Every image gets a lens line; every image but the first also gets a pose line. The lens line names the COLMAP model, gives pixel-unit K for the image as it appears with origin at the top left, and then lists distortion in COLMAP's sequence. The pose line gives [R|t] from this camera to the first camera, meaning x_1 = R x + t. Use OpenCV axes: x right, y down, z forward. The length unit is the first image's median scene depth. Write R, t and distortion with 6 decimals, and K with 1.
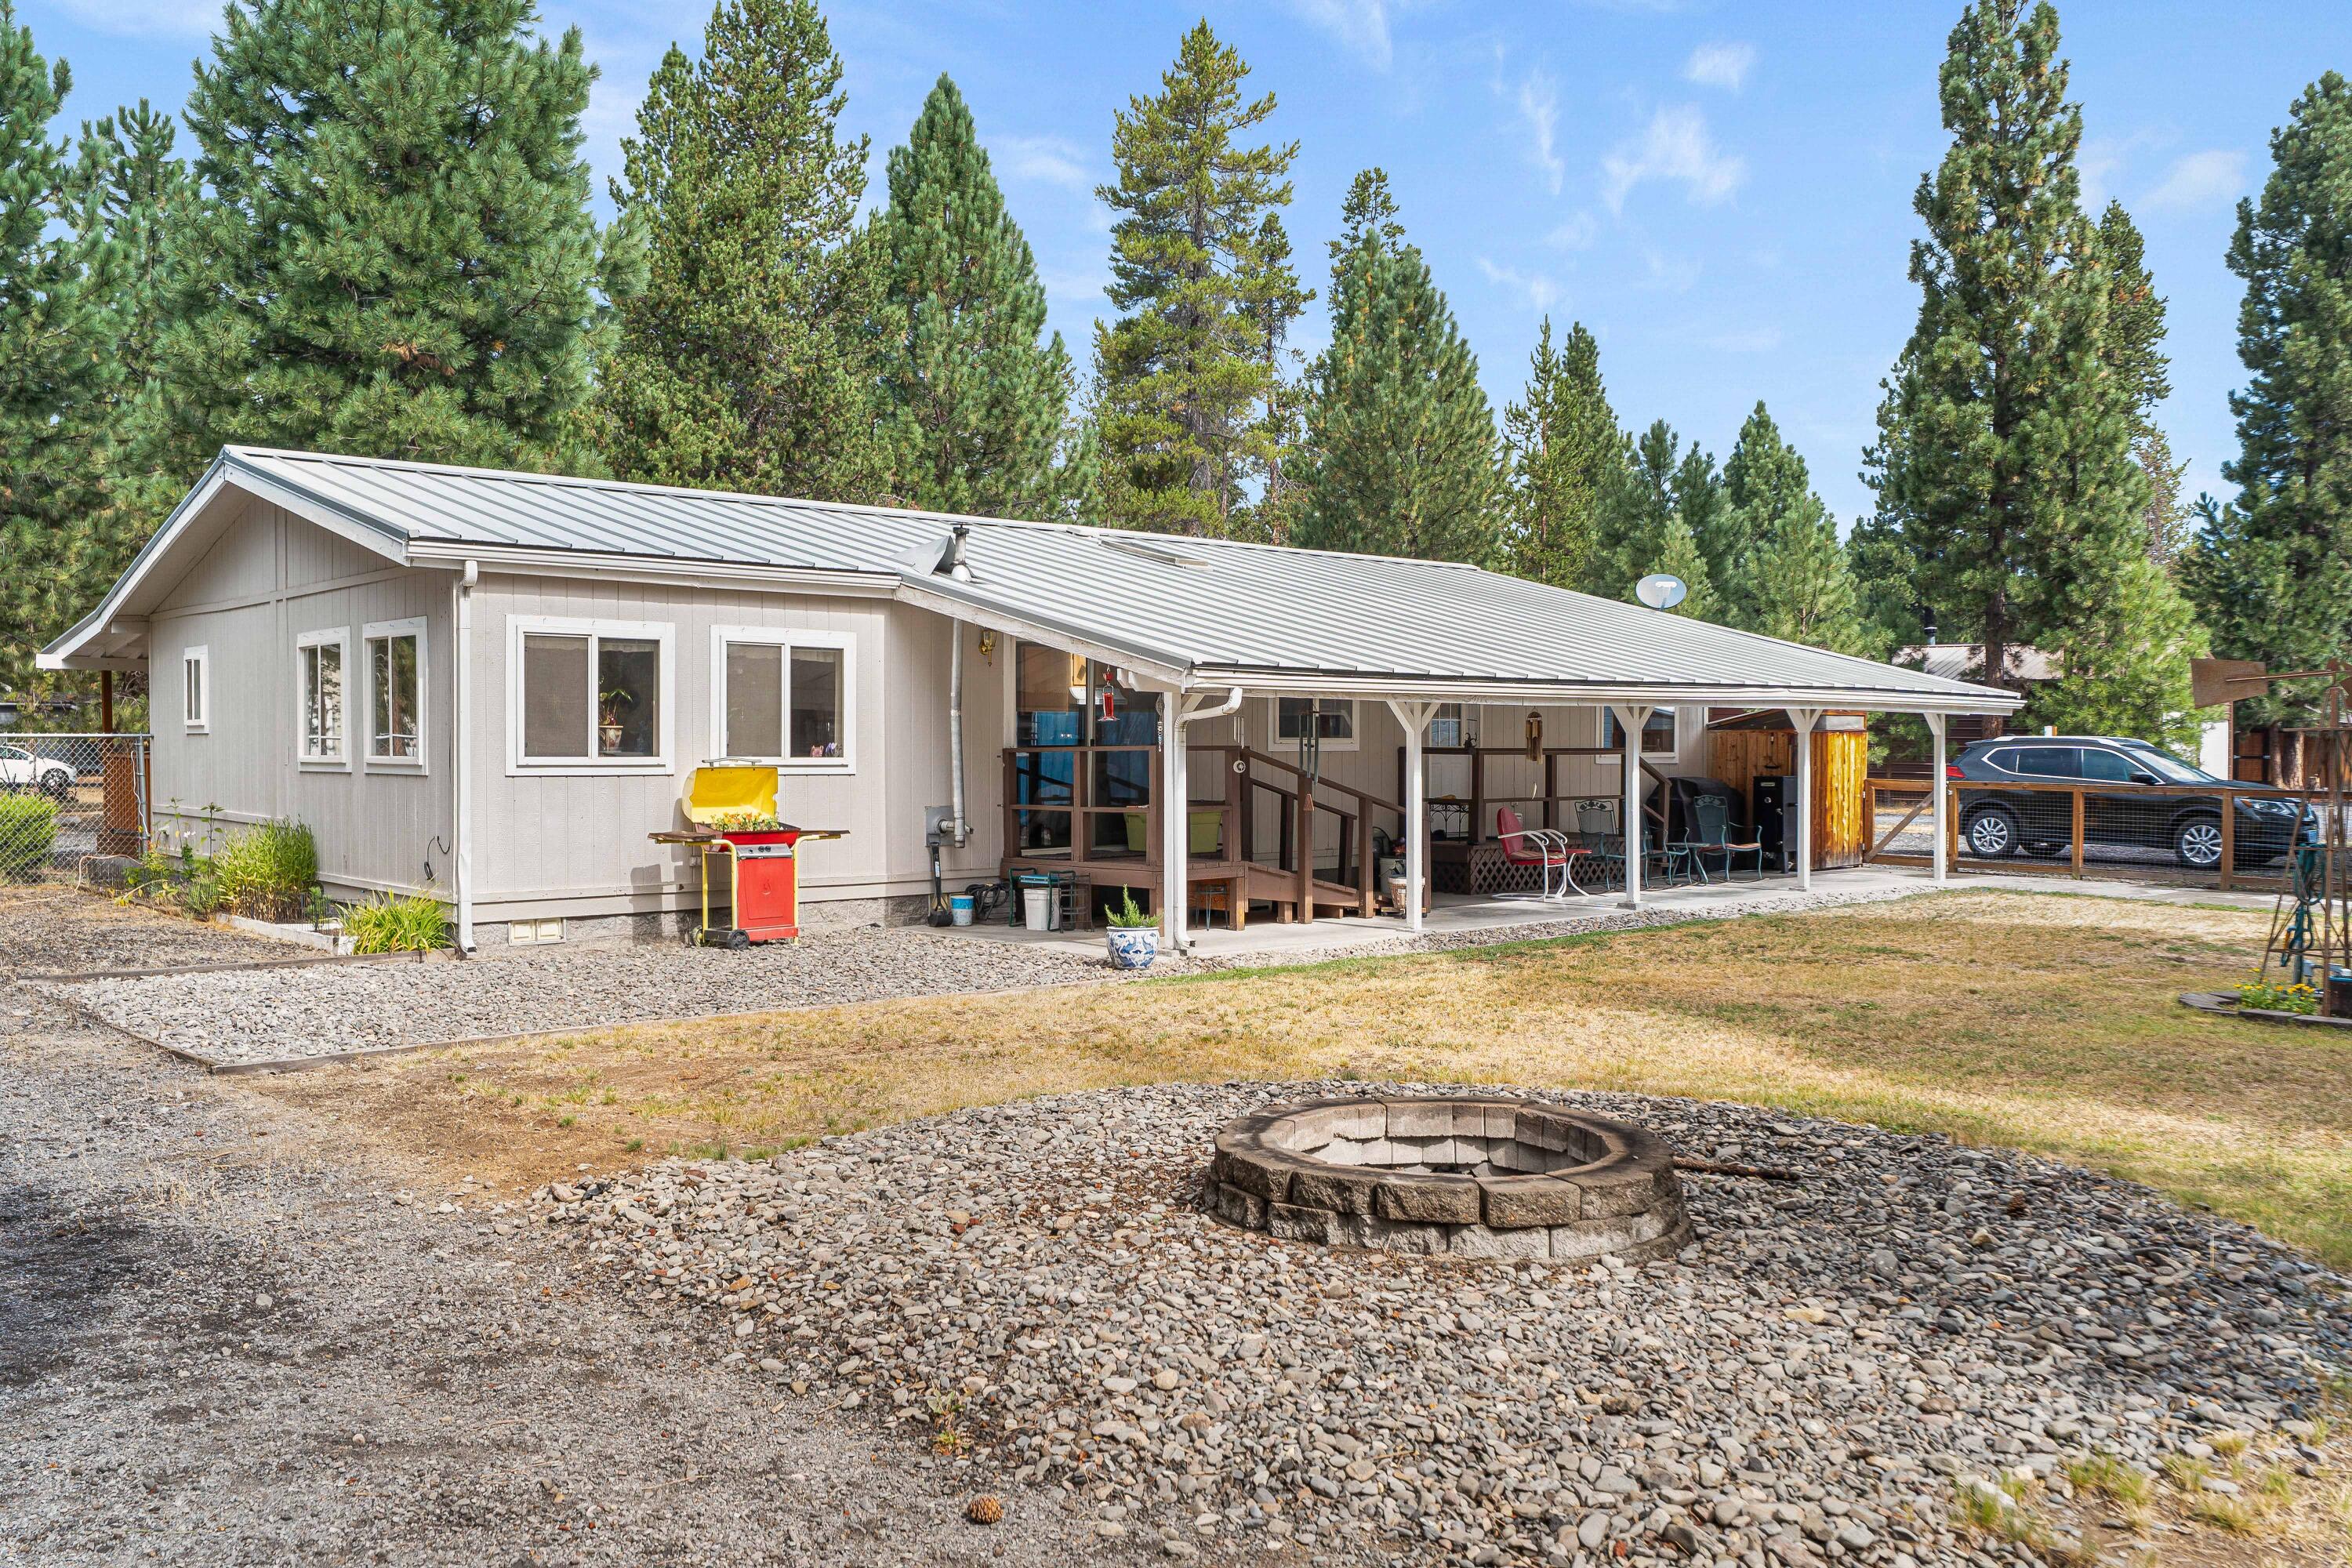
lens RADIAL K [[1896.5, 0, 1175.3], [0, 1896.5, 759.1], [0, 0, 1]] dist [-0.000393, 0.067947]
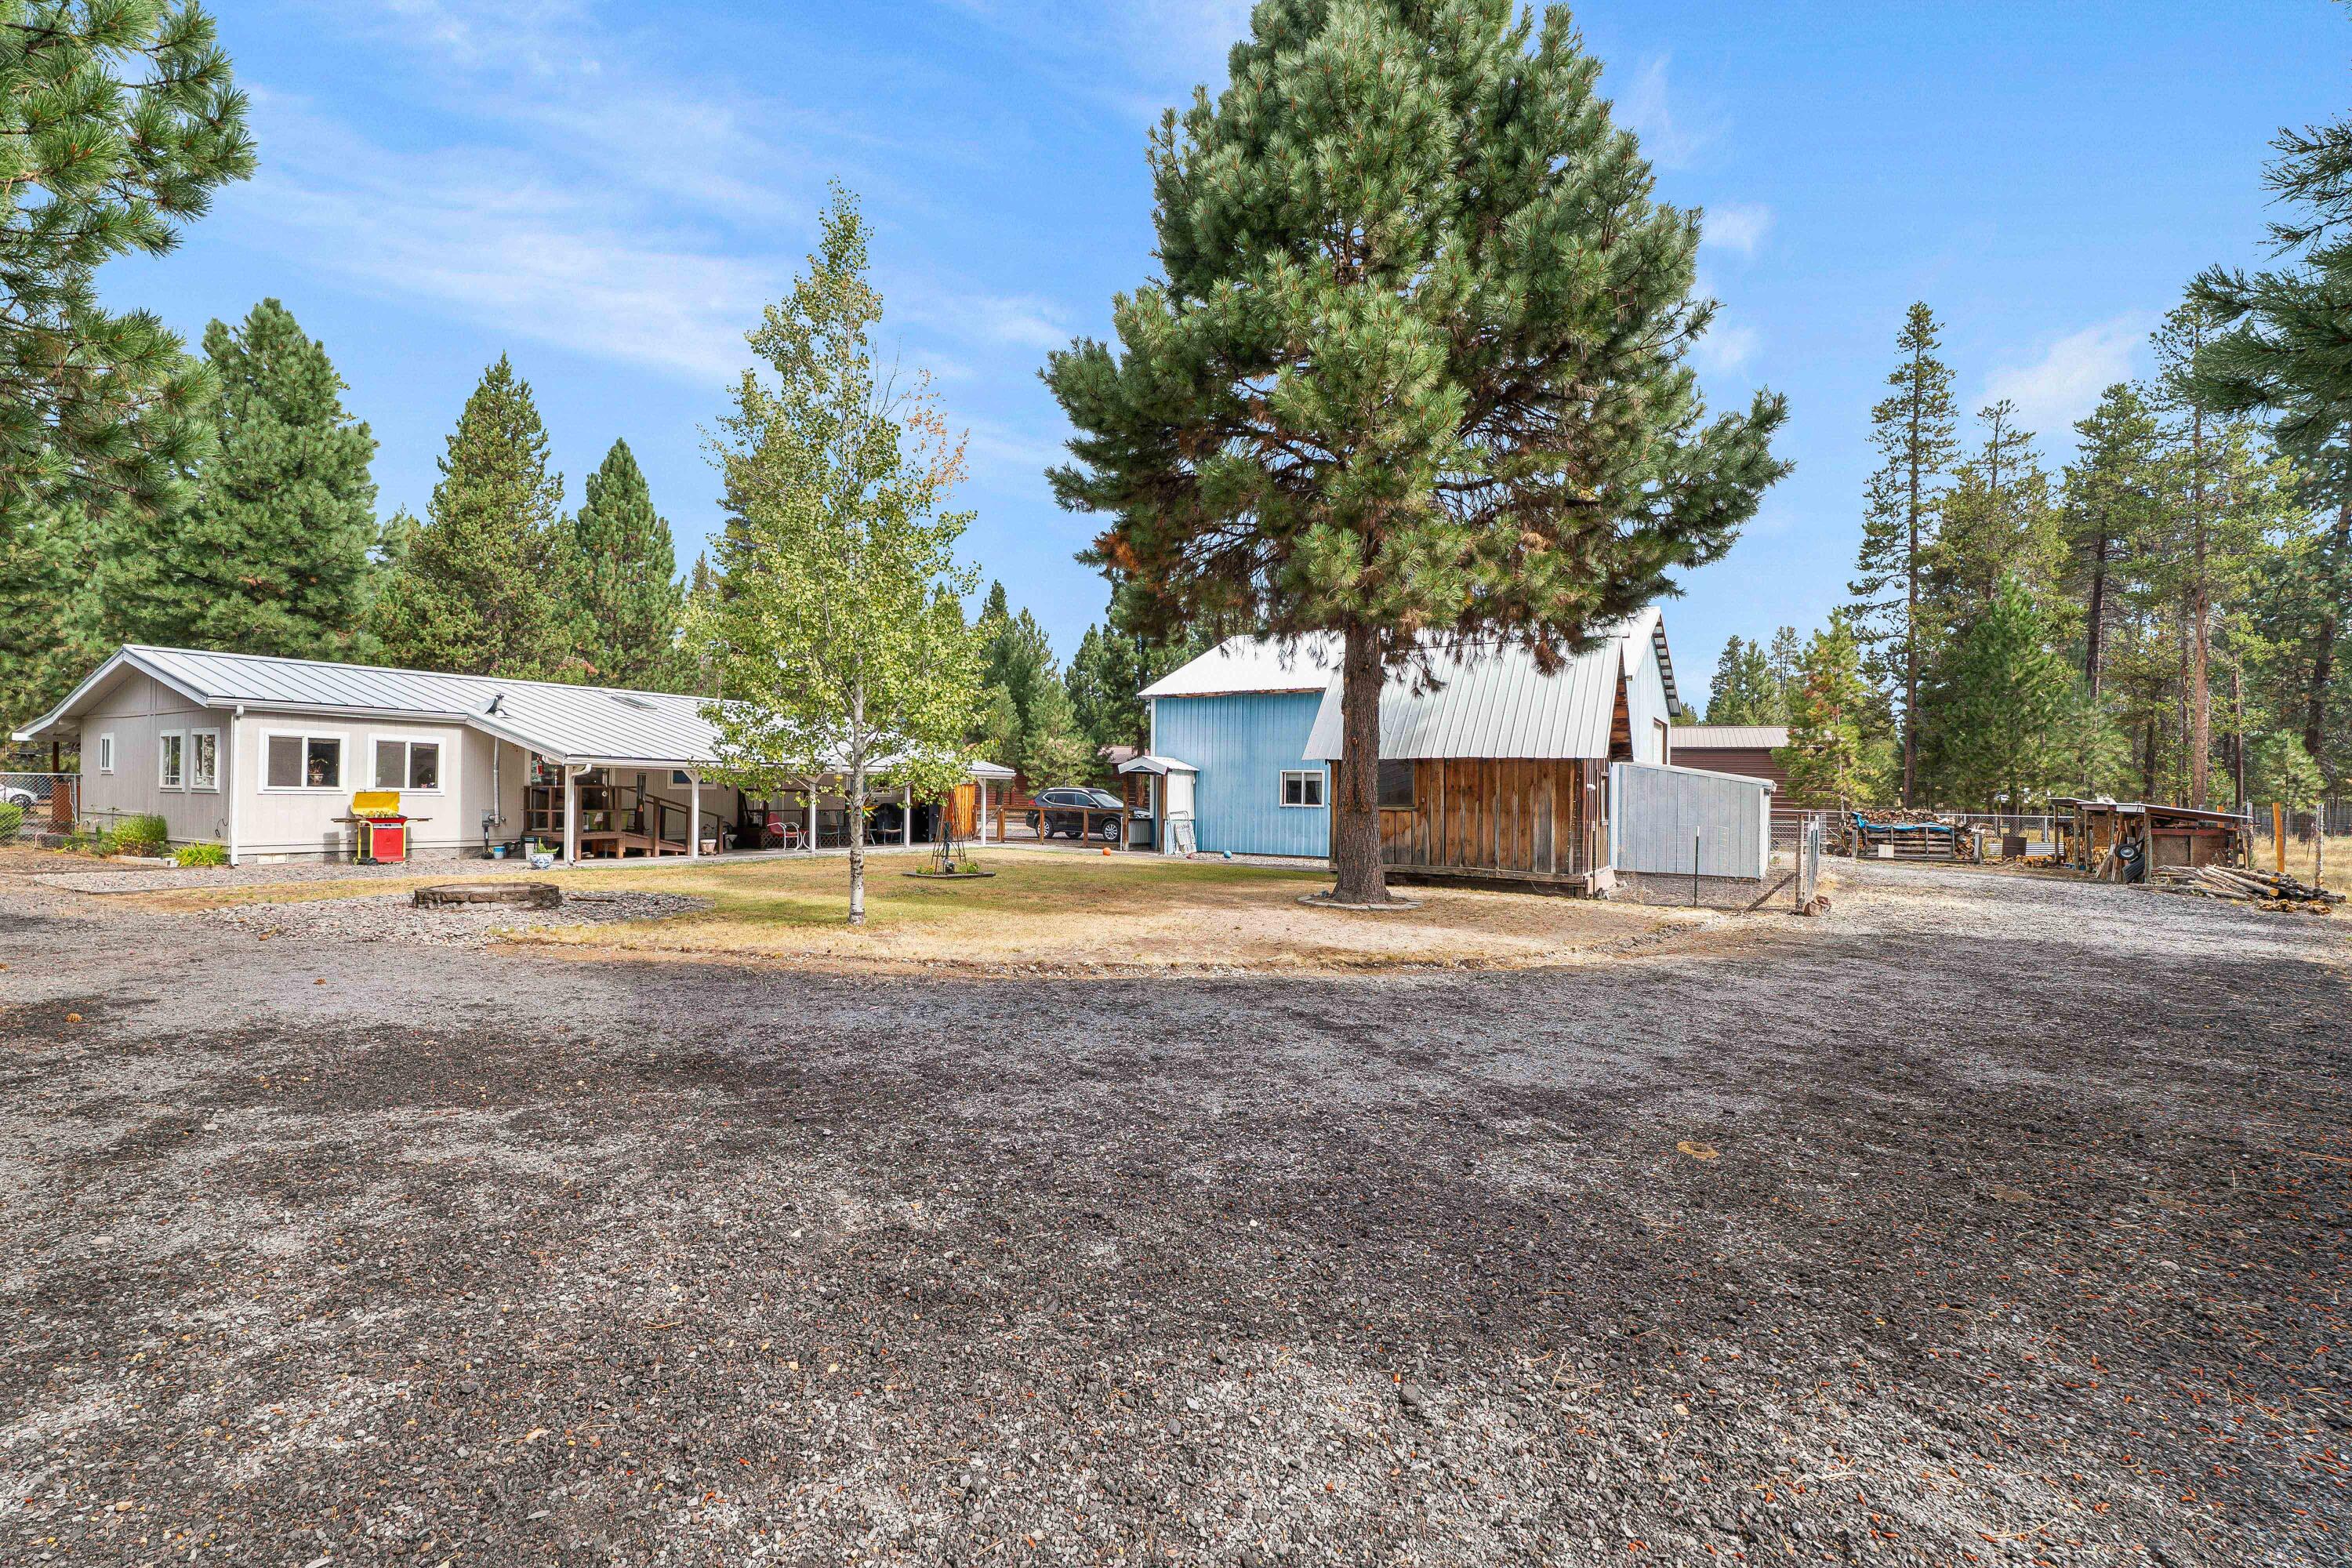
lens RADIAL K [[1064.0, 0, 1176.0], [0, 1064.0, 784.0], [0, 0, 1]] dist [0.020328, -0.005995]
pose [[0.958582, 0.014712, 0.284437, 0.199452], [-0.010456, 0.999810, -0.016474, 0.003424], [-0.284625, 0.012818, 0.958553, -0.341468]]
